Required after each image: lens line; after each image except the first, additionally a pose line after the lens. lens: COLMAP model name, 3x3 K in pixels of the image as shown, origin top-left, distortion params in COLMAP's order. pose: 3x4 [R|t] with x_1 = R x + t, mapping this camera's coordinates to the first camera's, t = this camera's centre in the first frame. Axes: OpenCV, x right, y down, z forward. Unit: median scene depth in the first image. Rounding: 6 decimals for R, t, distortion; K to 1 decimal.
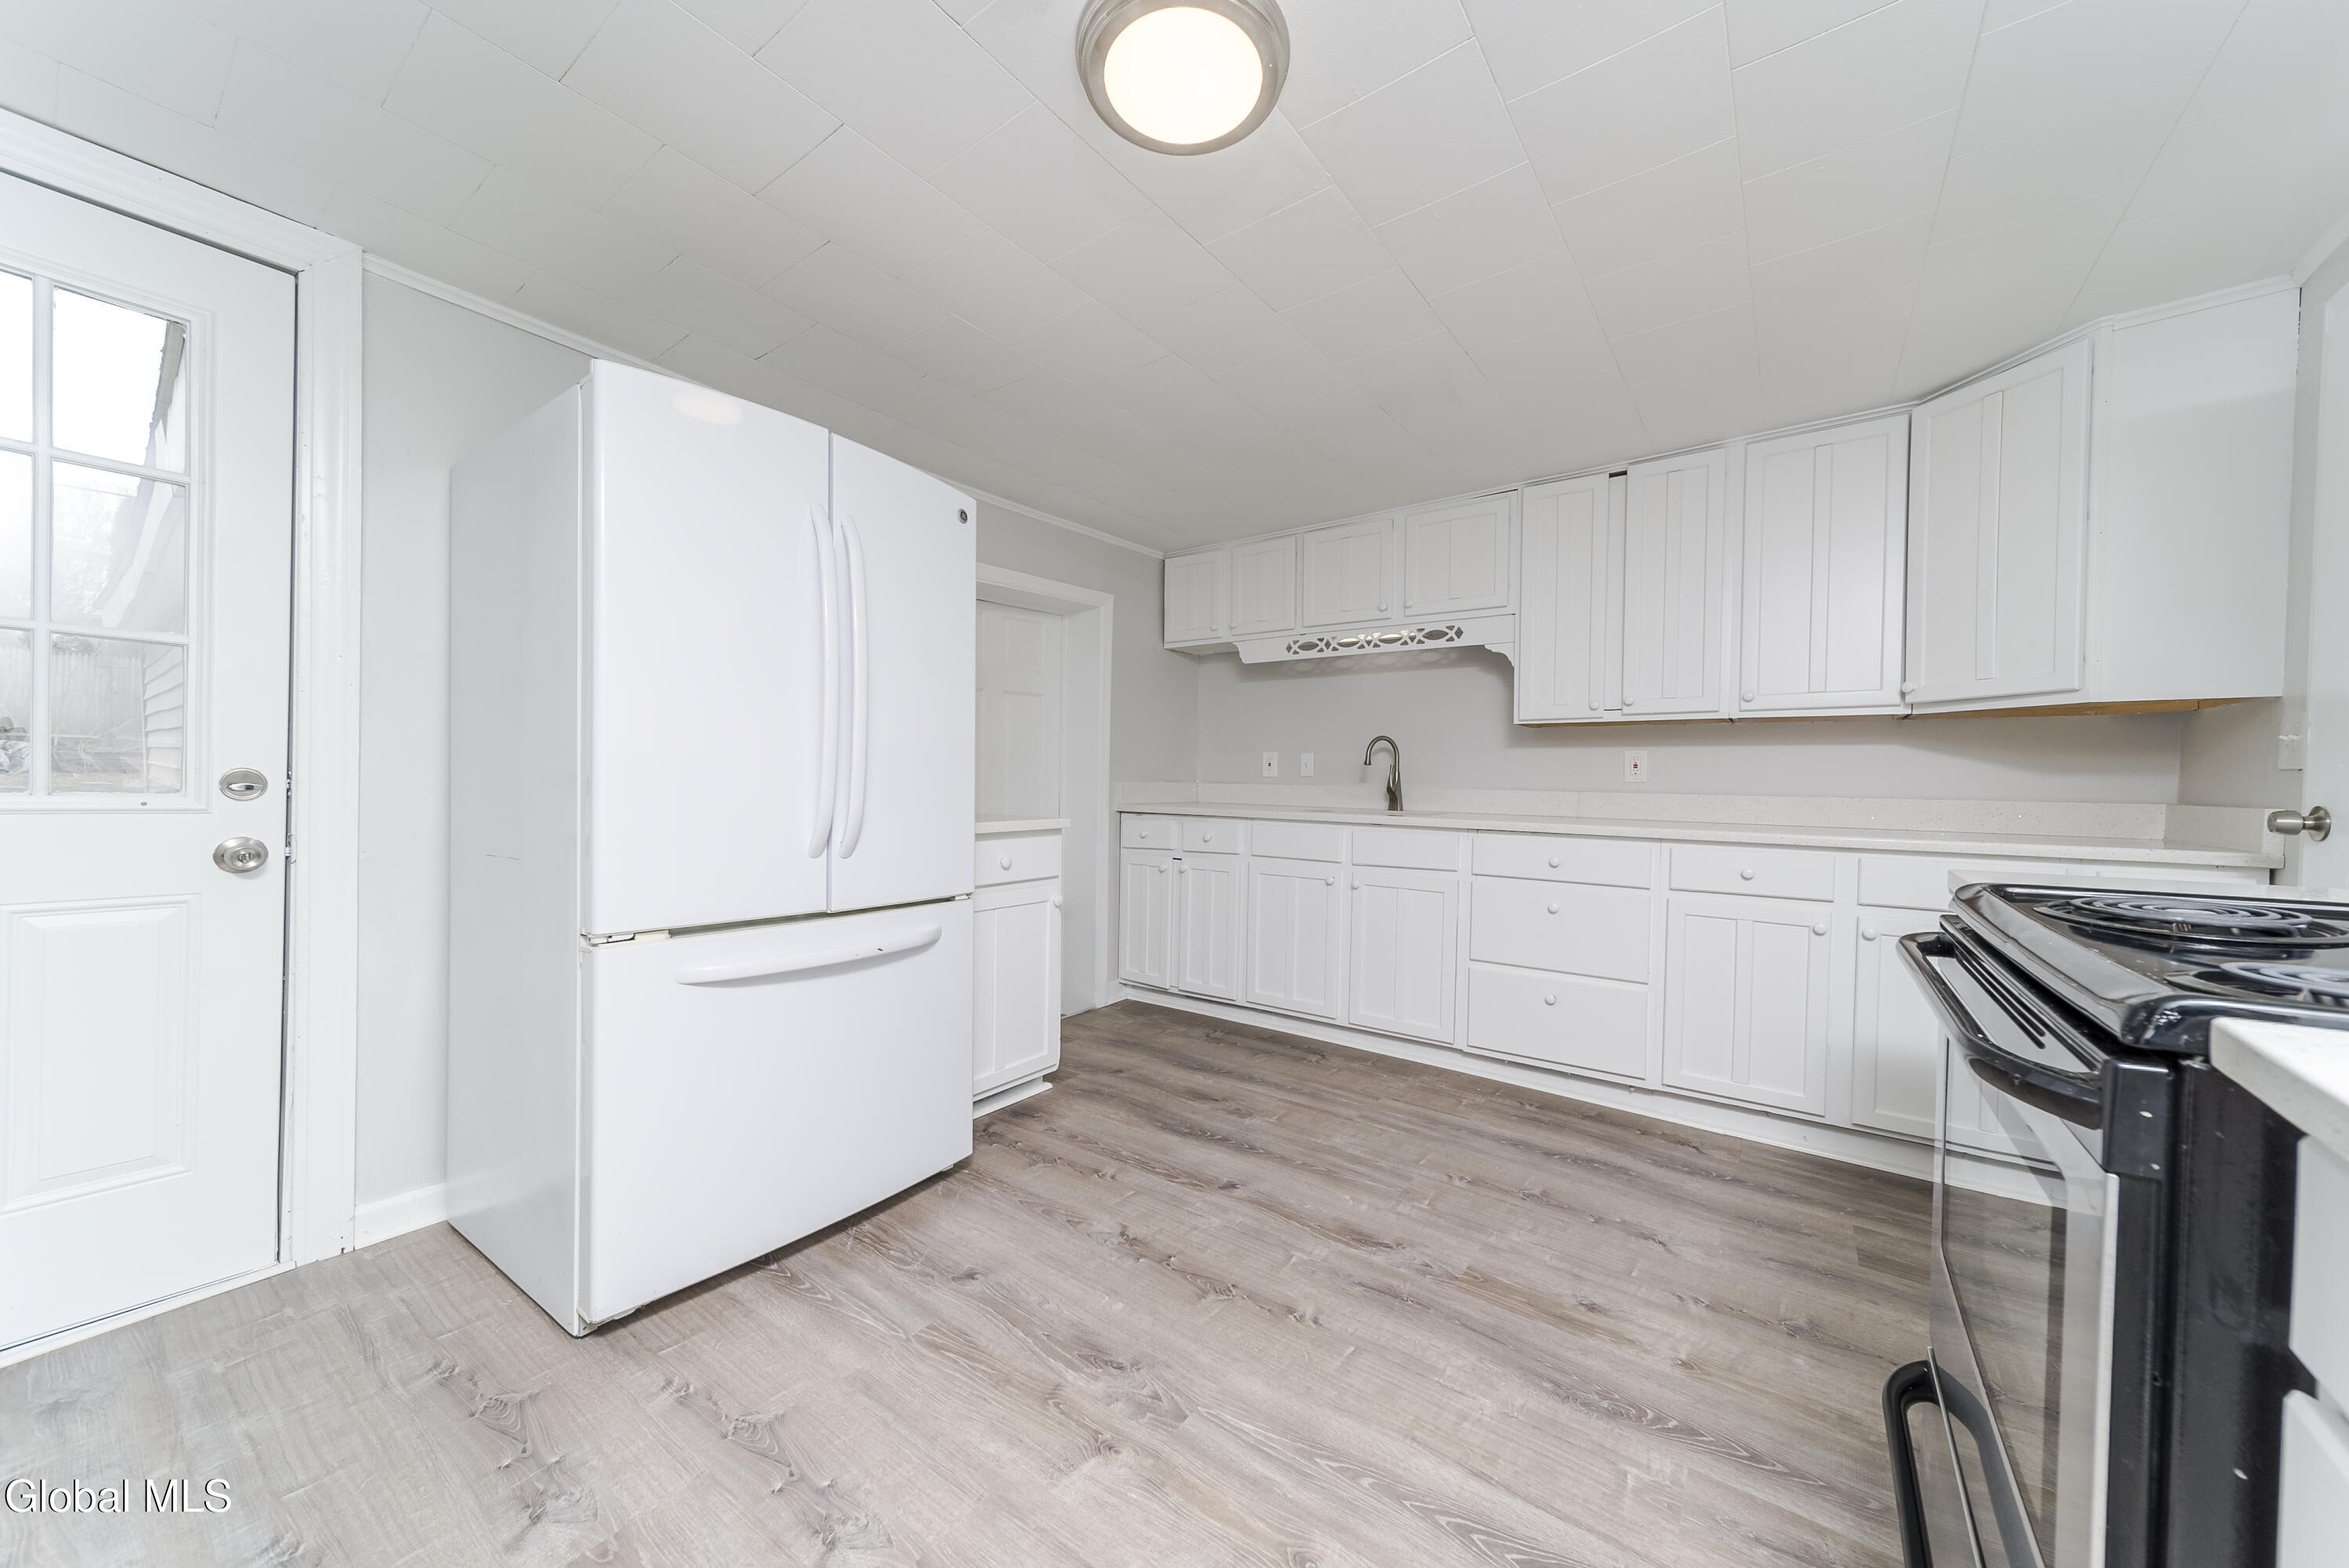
lens RADIAL K [[831.4, 0, 1212.3], [0, 831.4, 792.3], [0, 0, 1]] dist [0.000021, -0.000061]
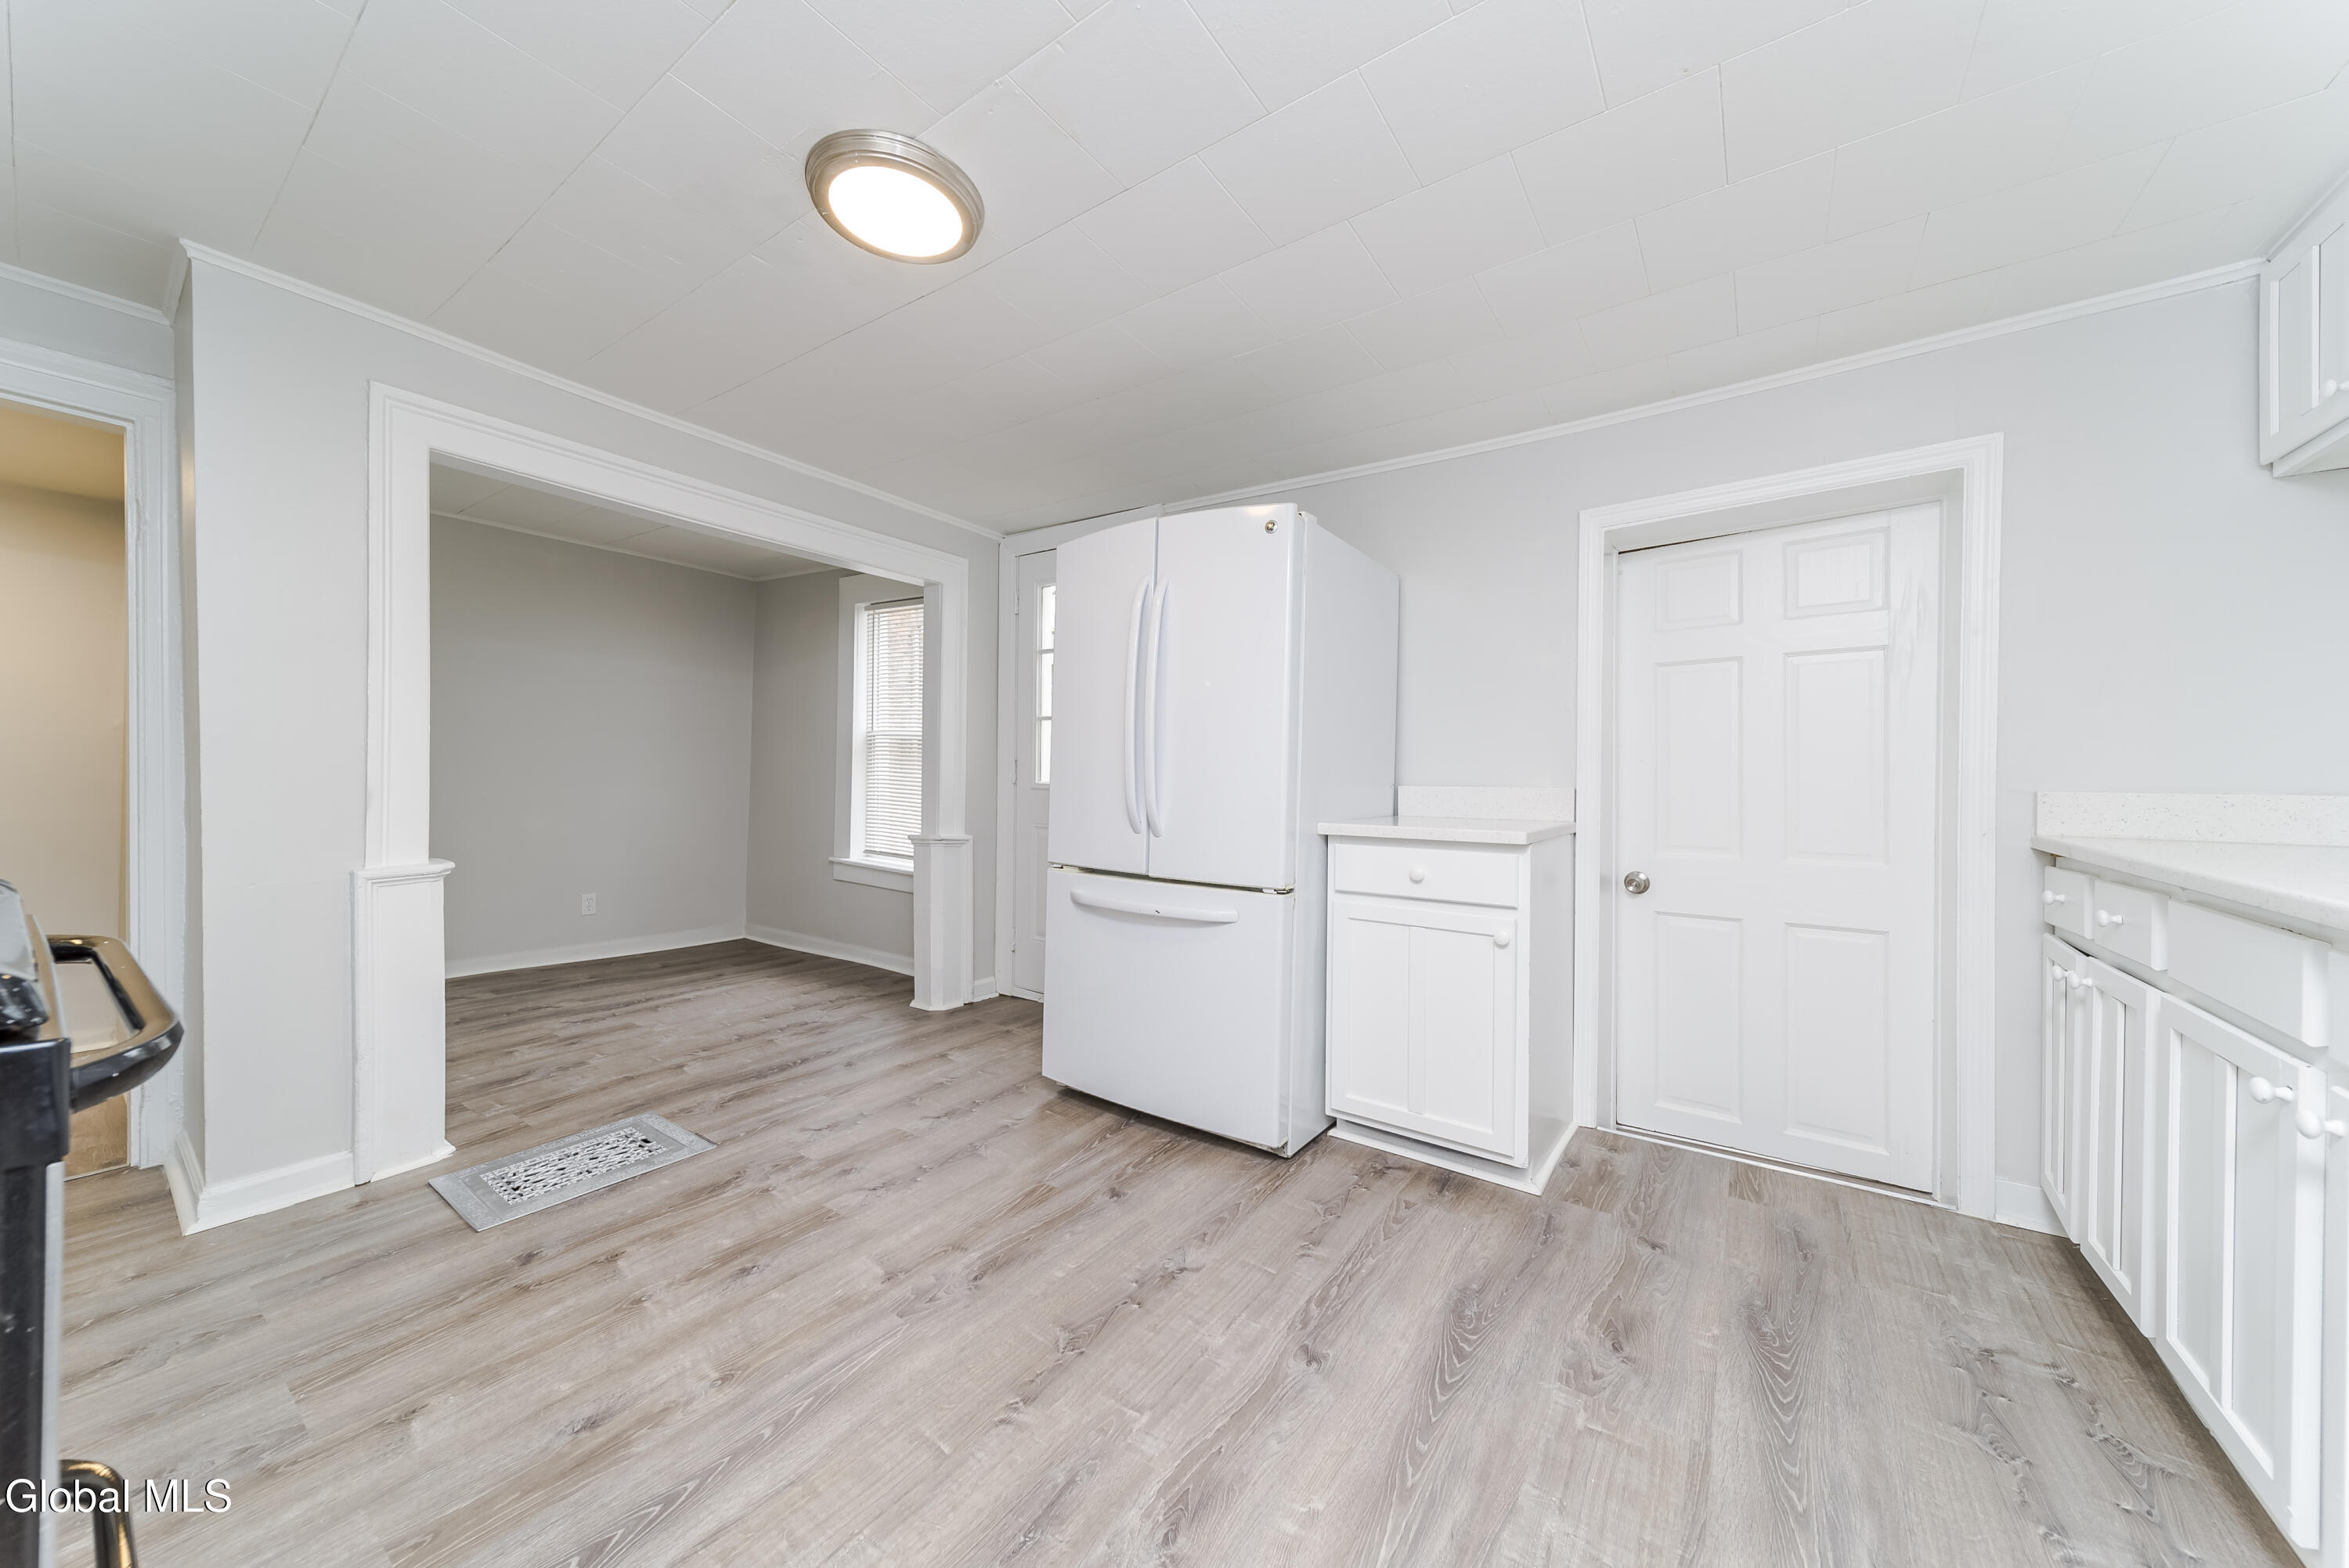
lens RADIAL K [[820.8, 0, 1168.4], [0, 820.8, 773.3], [0, 0, 1]] dist [0.006103, -0.000254]
pose [[-0.014014, -0.011401, -0.999837, 0.821422], [-0.026018, 0.999601, -0.011034, -0.007143], [0.999563, 0.025859, -0.014305, 0.997903]]
